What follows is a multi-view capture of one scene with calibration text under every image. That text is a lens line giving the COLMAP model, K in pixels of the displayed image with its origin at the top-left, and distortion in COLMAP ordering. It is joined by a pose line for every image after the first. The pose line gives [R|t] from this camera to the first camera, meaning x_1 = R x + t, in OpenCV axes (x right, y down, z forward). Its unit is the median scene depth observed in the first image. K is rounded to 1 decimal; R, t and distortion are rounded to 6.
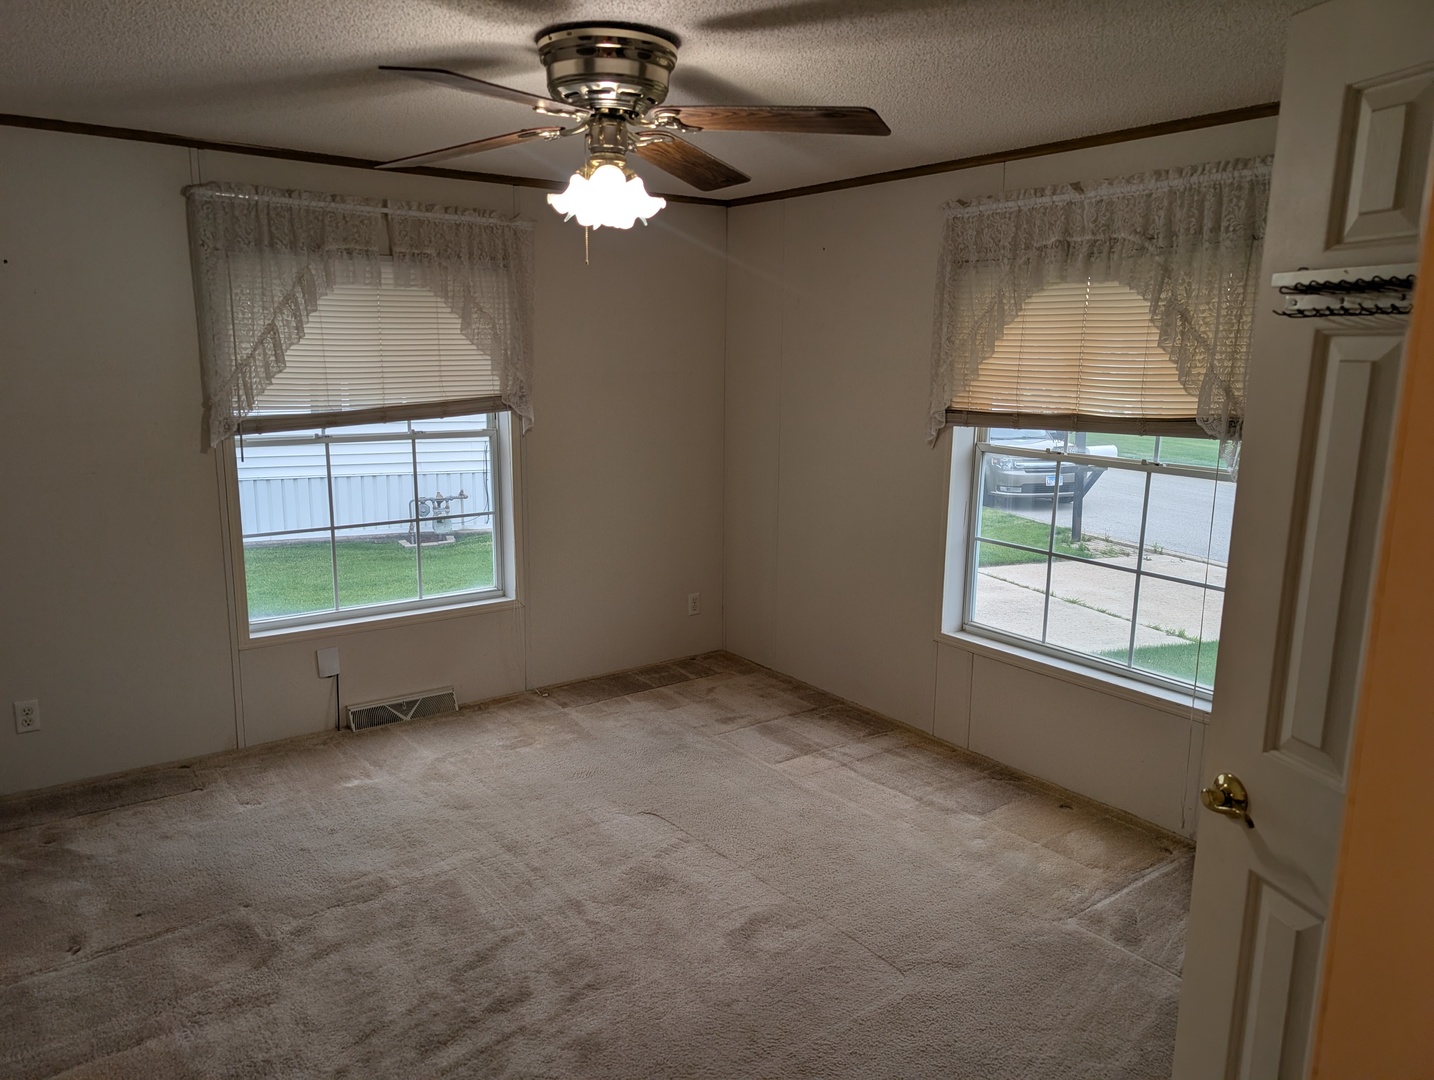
lens RADIAL K [[1025.1, 0, 717.0], [0, 1025.1, 540.0], [0, 0, 1]] dist [0.000418, 0.000036]
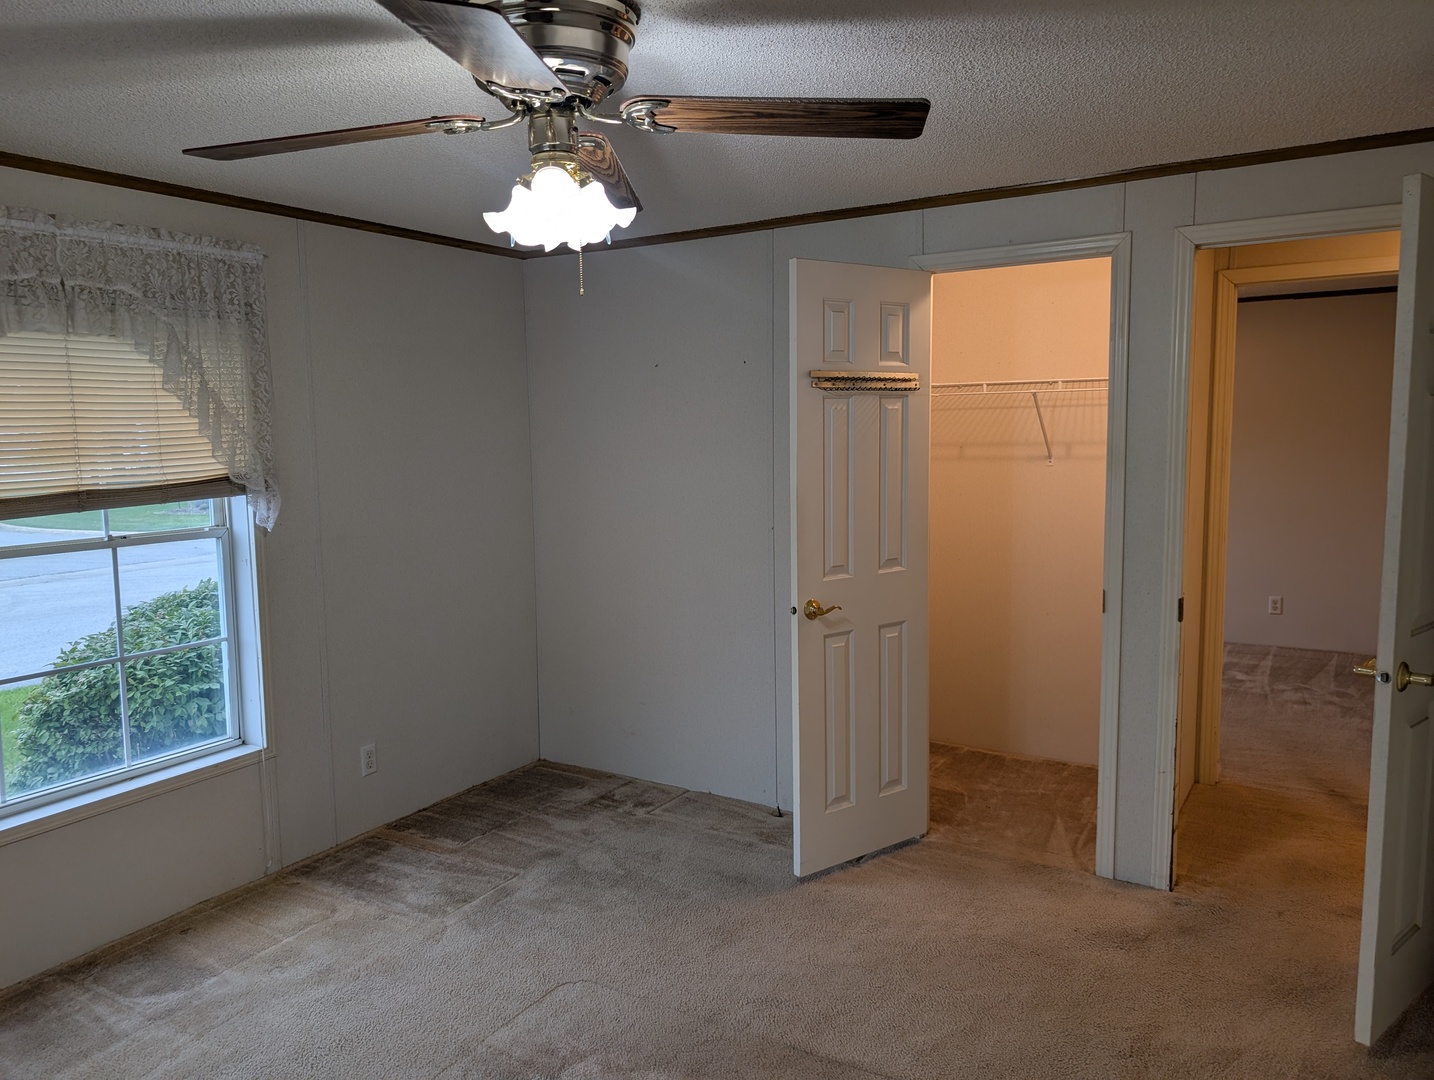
lens RADIAL K [[1025.1, 0, 717.0], [0, 1025.1, 540.0], [0, 0, 1]] dist [0.000418, 0.000036]
pose [[-0.379038, -0.118288, 0.917790, -0.652789], [0.187086, 0.961521, 0.201188, -0.166405], [-0.906272, 0.247964, -0.342323, 0.883115]]
